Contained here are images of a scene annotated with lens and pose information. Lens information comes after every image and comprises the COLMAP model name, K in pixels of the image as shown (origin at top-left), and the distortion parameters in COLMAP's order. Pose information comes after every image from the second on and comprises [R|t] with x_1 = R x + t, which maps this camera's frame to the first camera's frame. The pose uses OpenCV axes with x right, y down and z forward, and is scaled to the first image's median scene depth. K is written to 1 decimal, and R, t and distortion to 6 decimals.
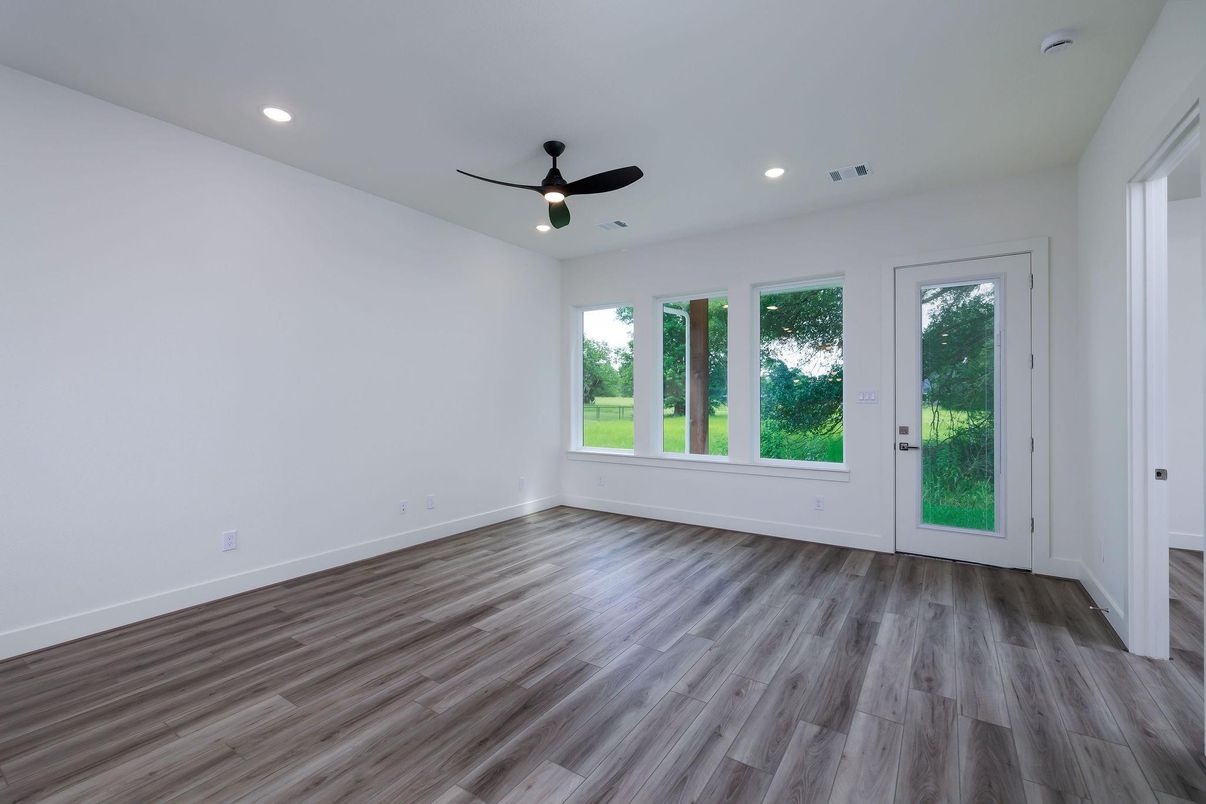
lens RADIAL K [[521.8, 0, 624.9], [0, 521.8, 394.8], [0, 0, 1]] dist [-0.000122, 0.000105]
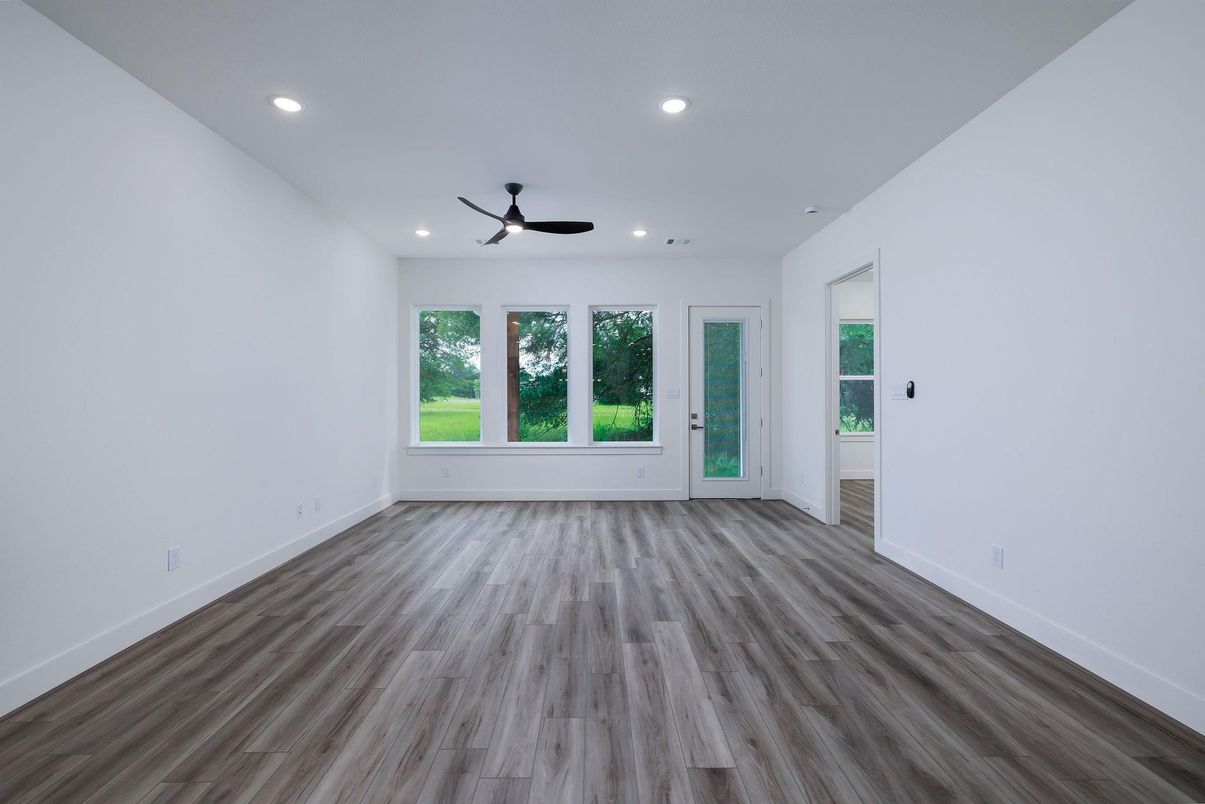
lens RADIAL K [[521.4, 0, 622.3], [0, 521.4, 396.0], [0, 0, 1]] dist [-0.000122, 0.000105]
pose [[0.825433, -0.003485, 0.564489, -0.771219], [-0.002054, 0.999956, 0.009177, -0.004594], [-0.564496, -0.008734, 0.825389, -0.181461]]
